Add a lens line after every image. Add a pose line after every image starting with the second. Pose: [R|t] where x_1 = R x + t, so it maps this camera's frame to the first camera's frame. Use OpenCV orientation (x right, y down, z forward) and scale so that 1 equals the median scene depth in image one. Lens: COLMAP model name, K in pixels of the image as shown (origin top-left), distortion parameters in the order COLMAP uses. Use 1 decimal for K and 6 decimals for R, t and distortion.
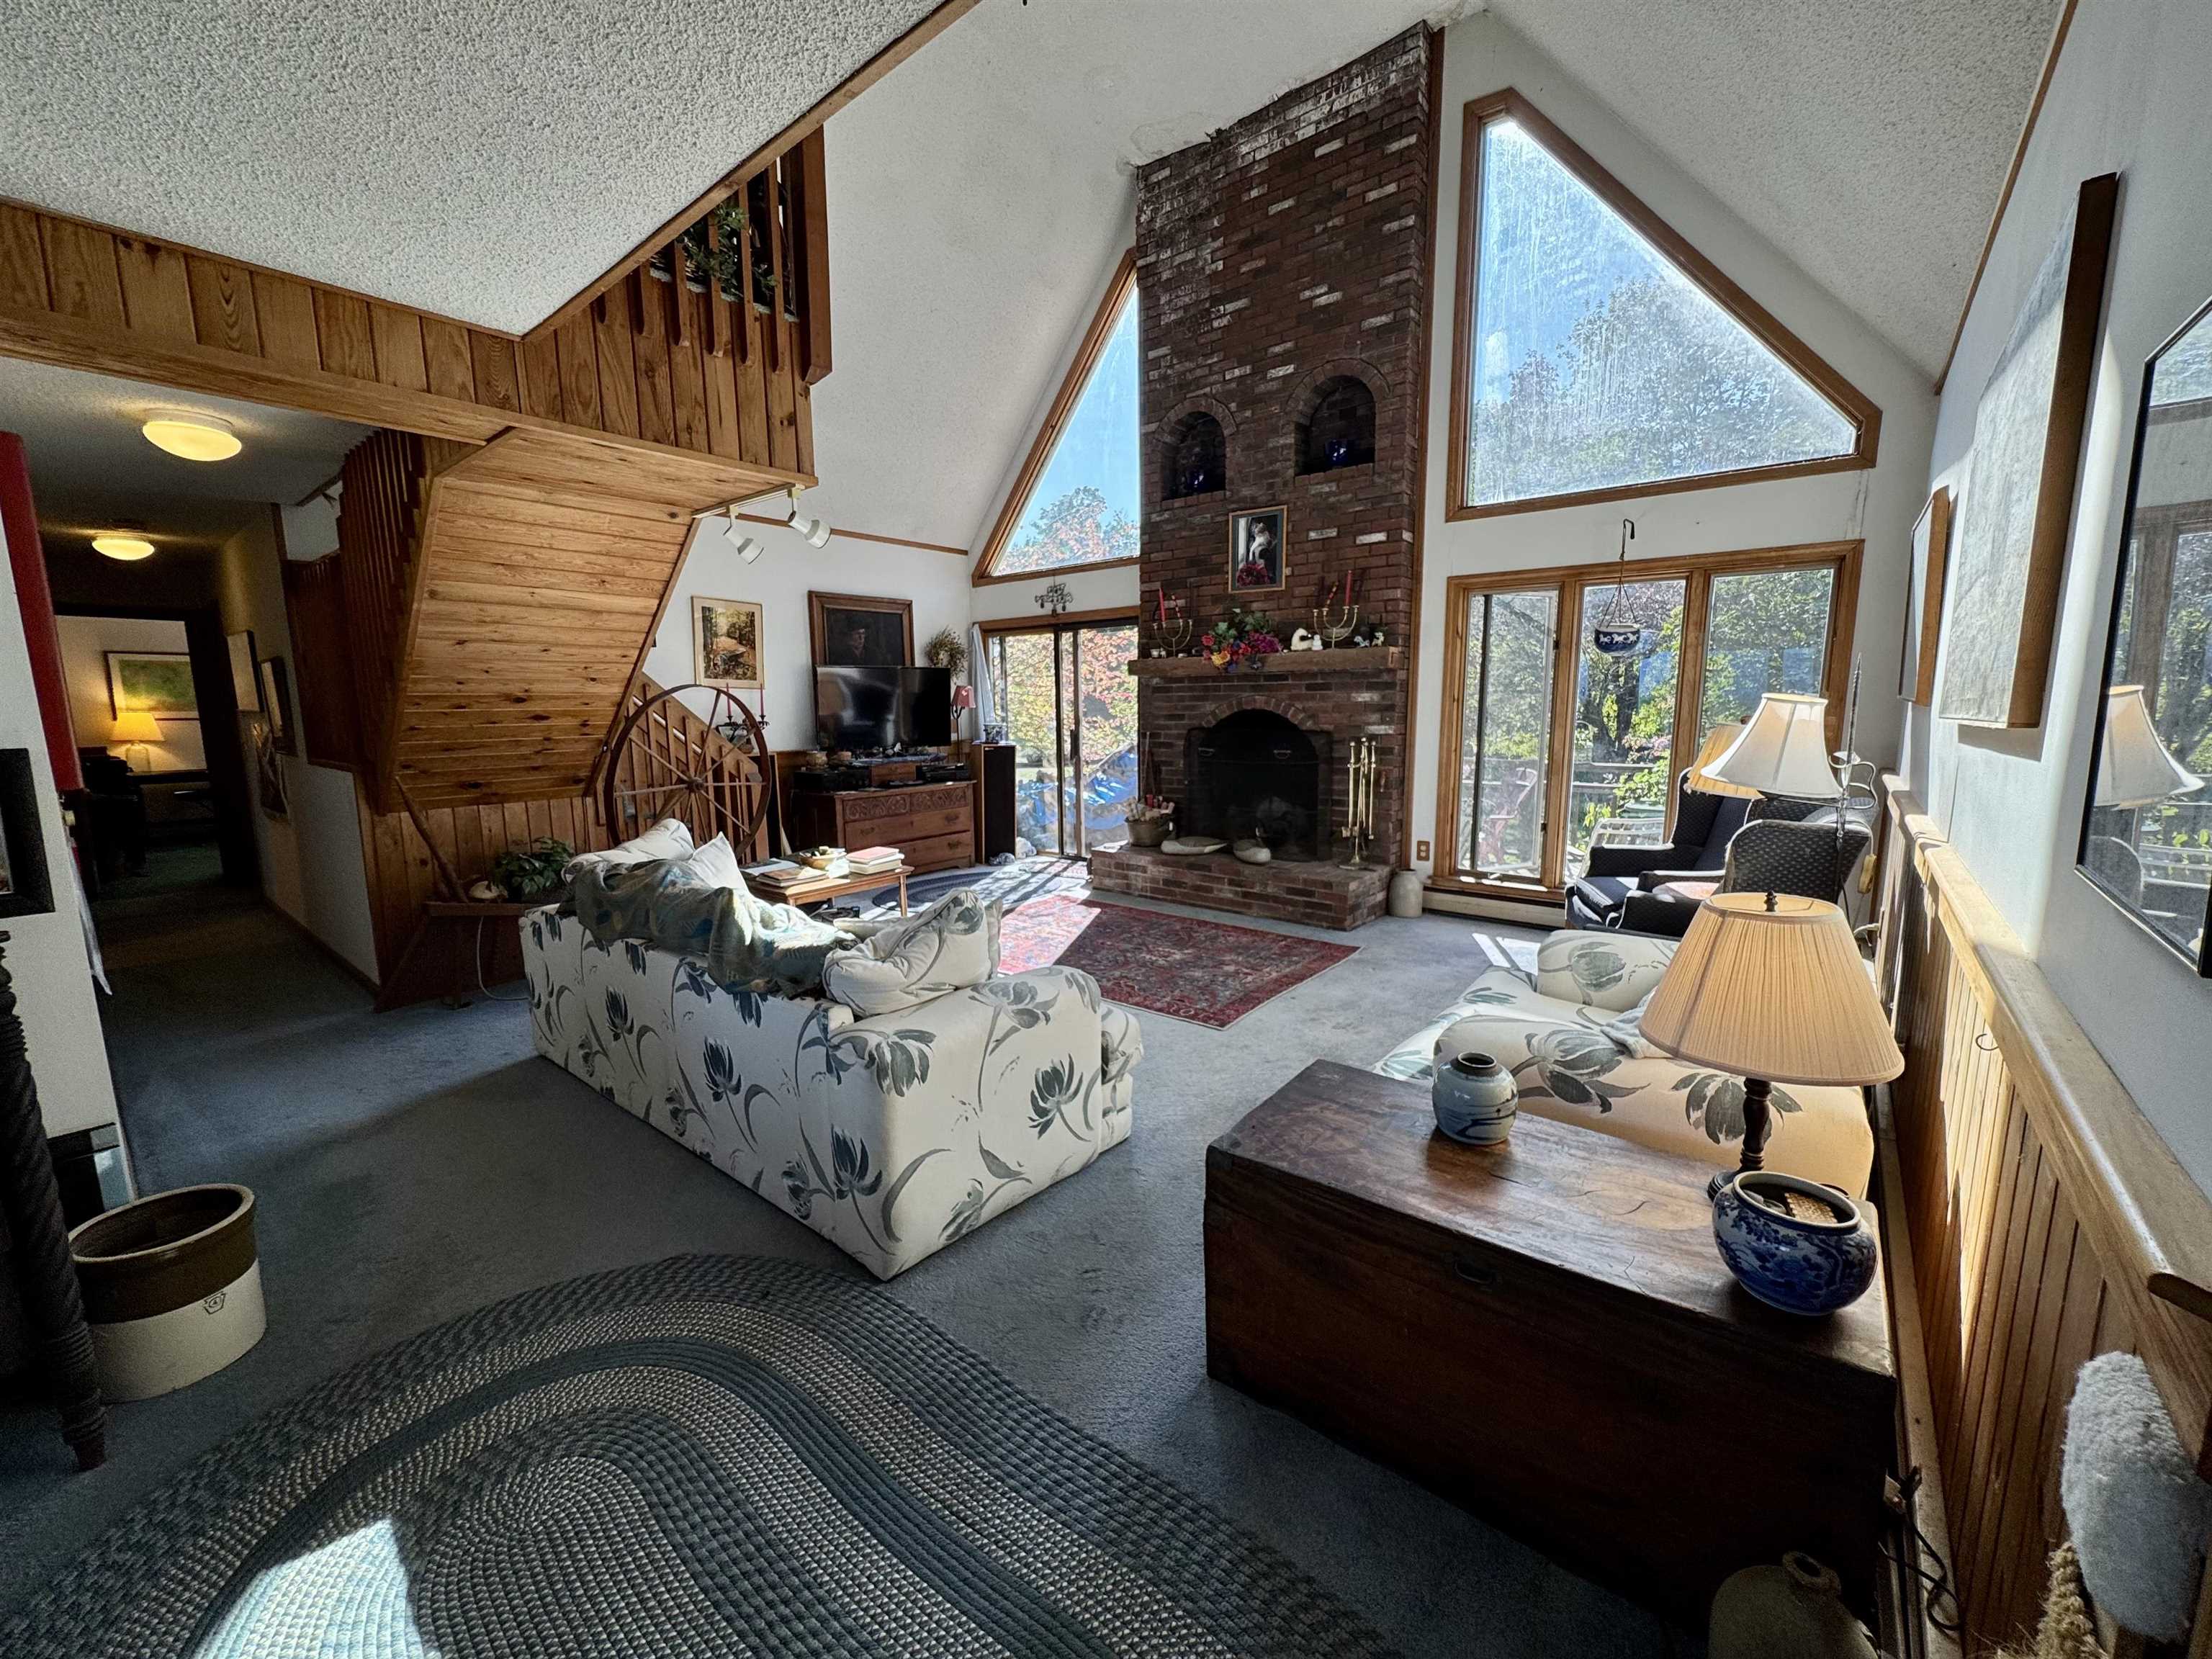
lens RADIAL K [[878.3, 0, 1110.6], [0, 878.3, 833.4], [0, 0, 1]] dist [-0.002905, 0.000539]
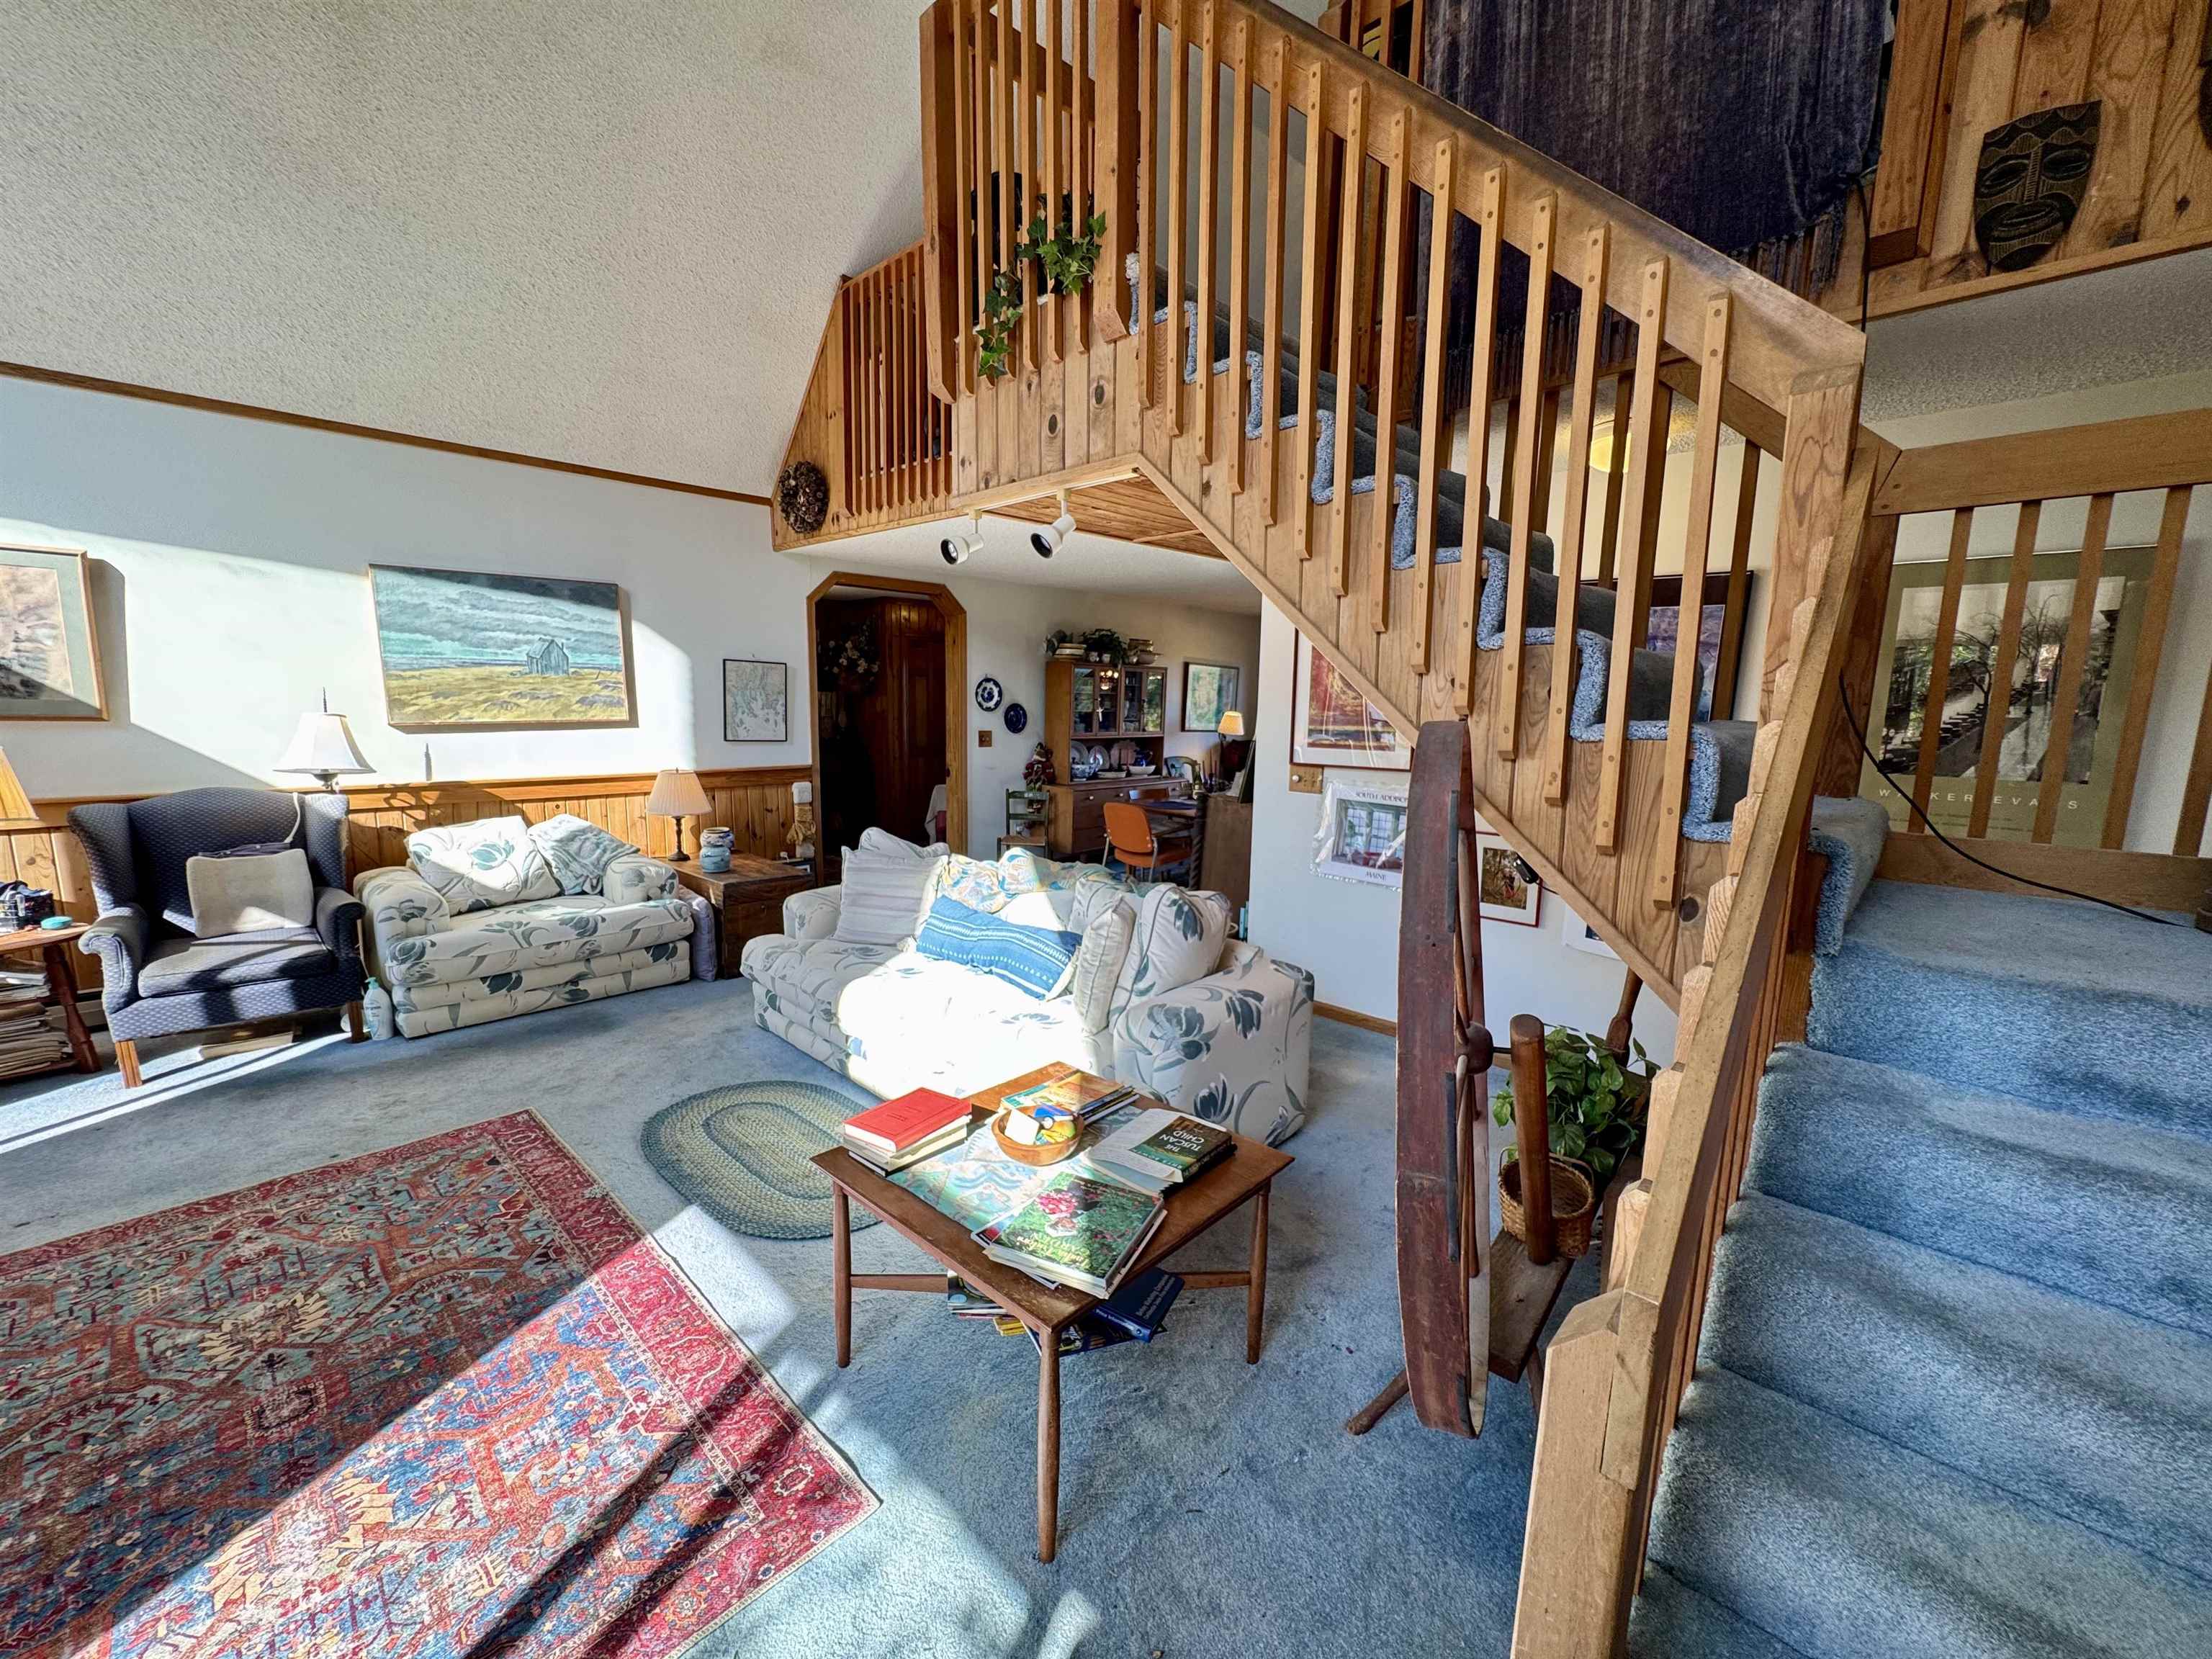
lens RADIAL K [[878.3, 0, 1104.5], [0, 878.3, 829.7], [0, 0, 1]] dist [-0.002905, 0.000539]
pose [[-0.996617, -0.020682, 0.079546, -0.325189], [0.003733, 0.955433, 0.295184, -0.189121], [-0.082105, 0.294483, -0.952123, 1.113795]]
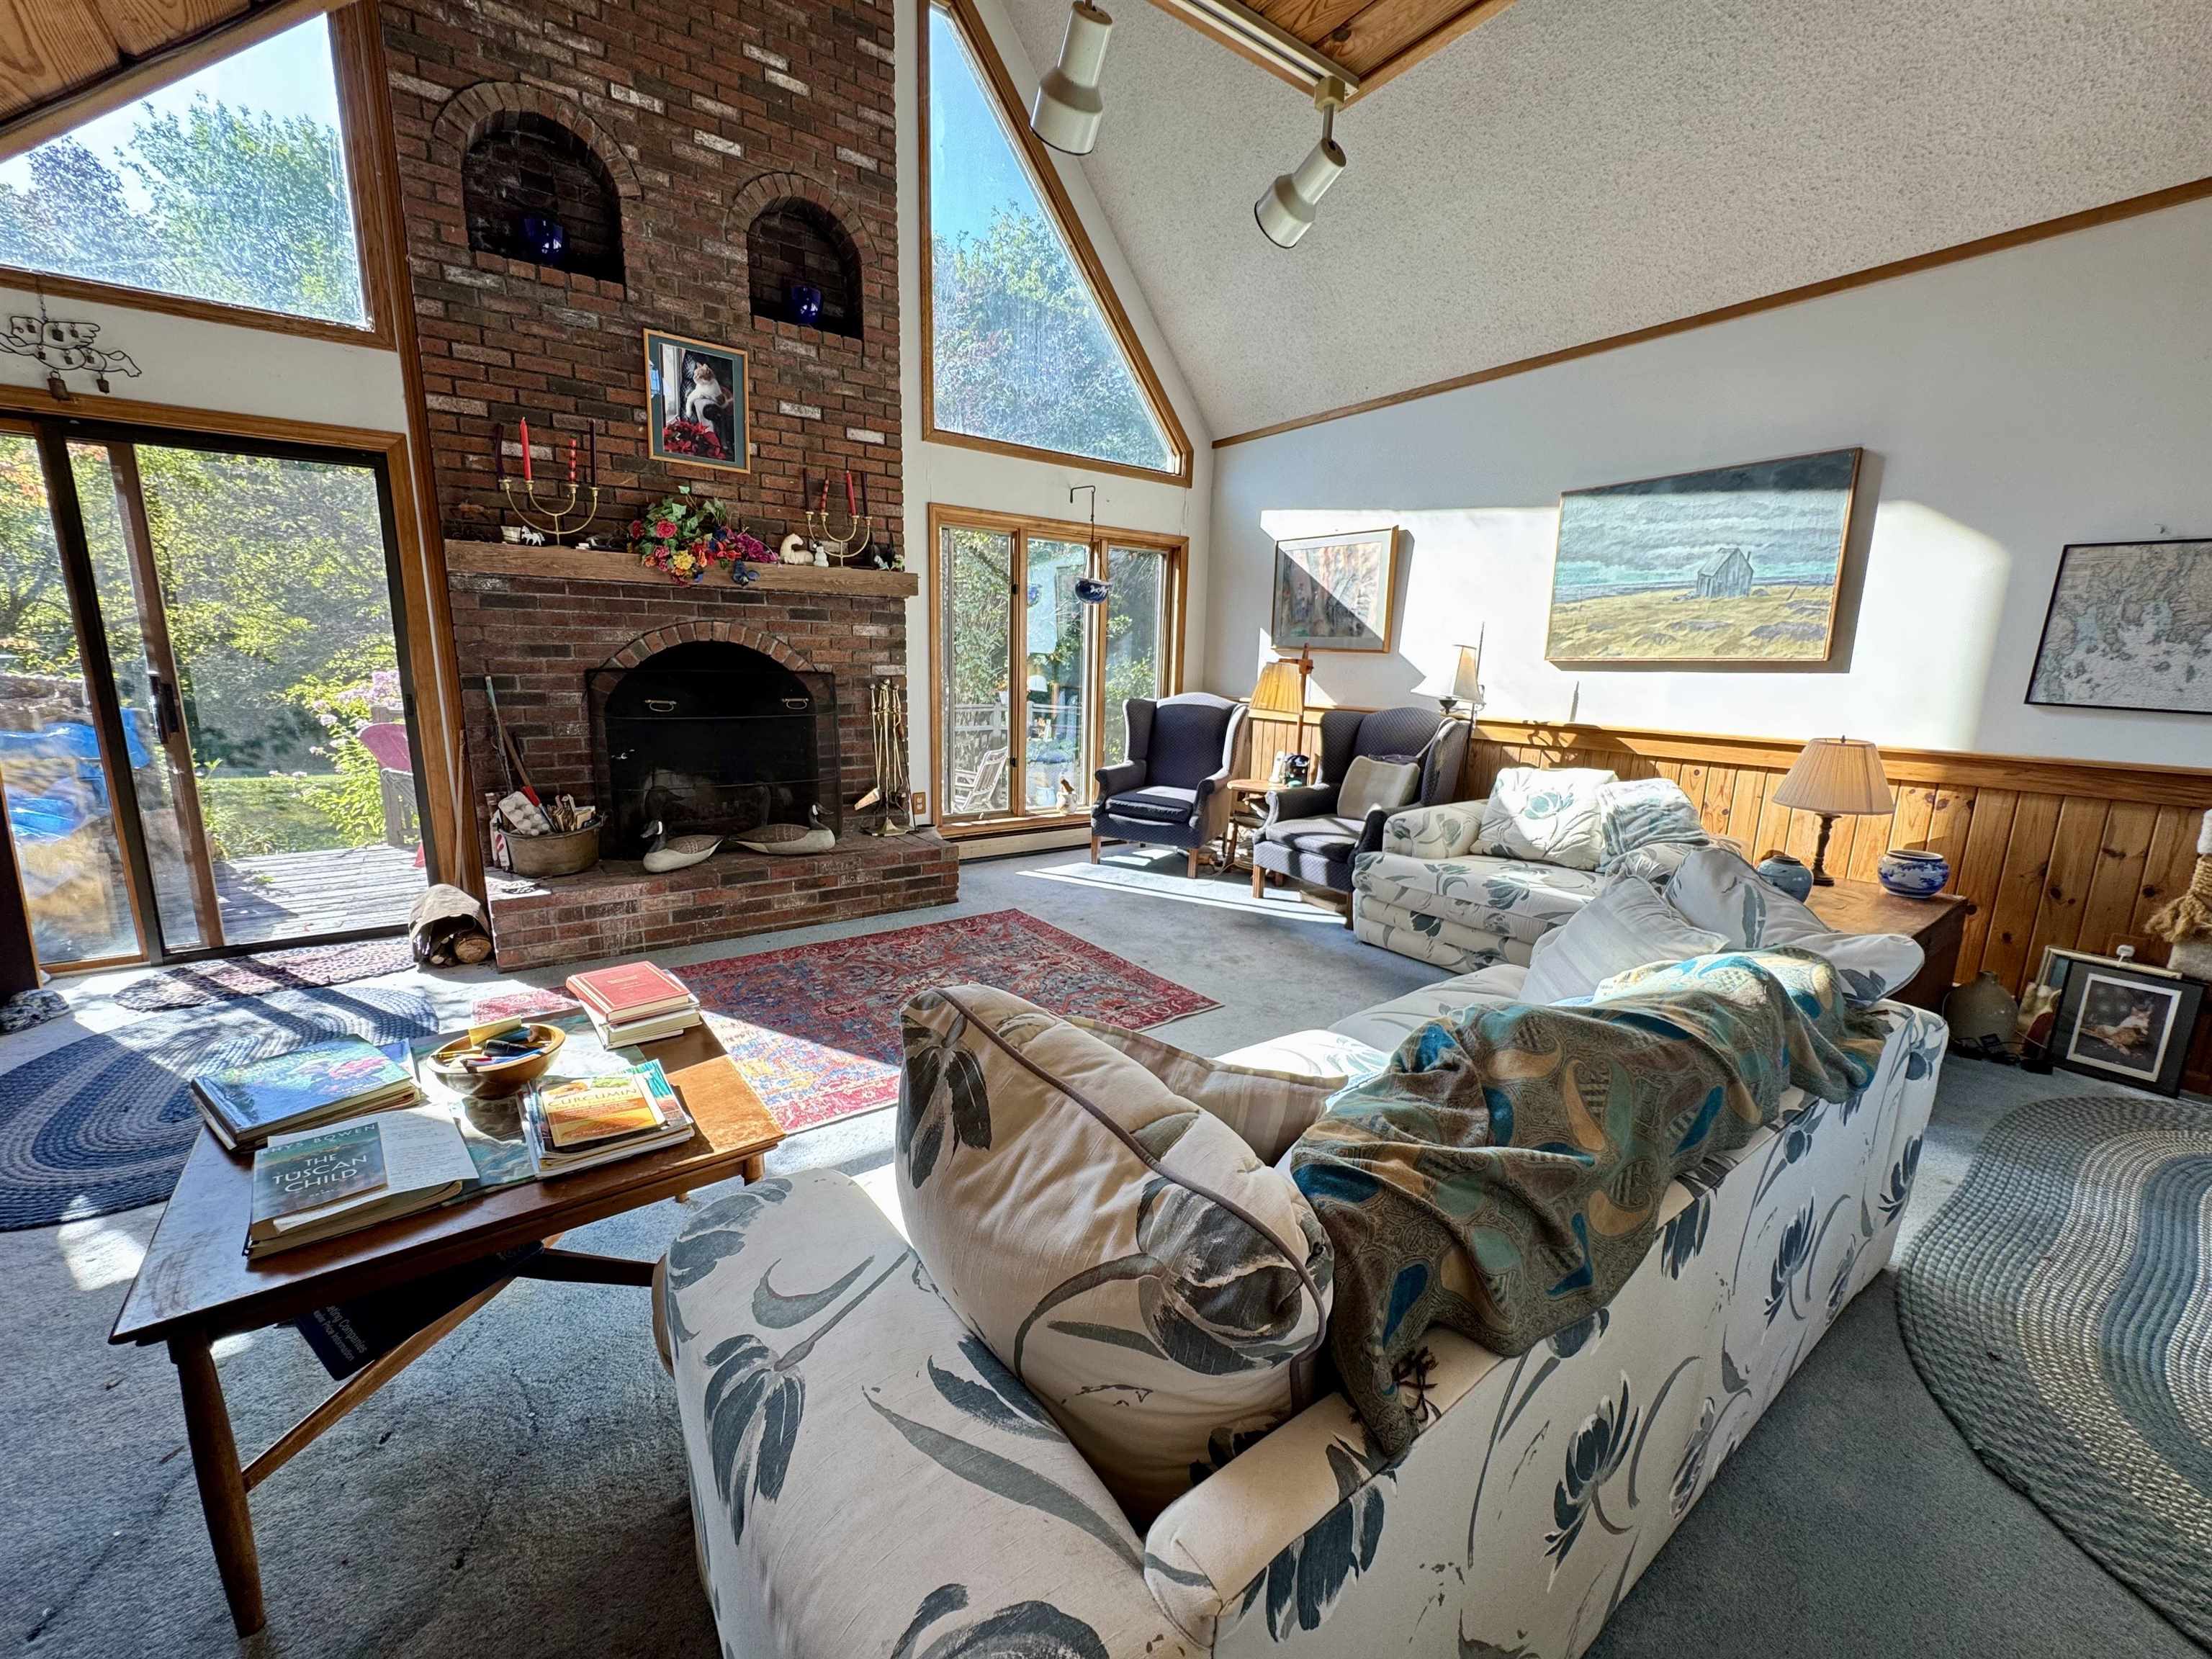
lens RADIAL K [[878.3, 0, 1108.5], [0, 878.3, 831.2], [0, 0, 1]] dist [-0.002905, 0.000539]
pose [[0.255444, -0.172890, 0.951240, -0.473989], [0.121599, 0.981814, 0.145793, -0.061650], [-0.959147, 0.078428, 0.271822, 0.564067]]
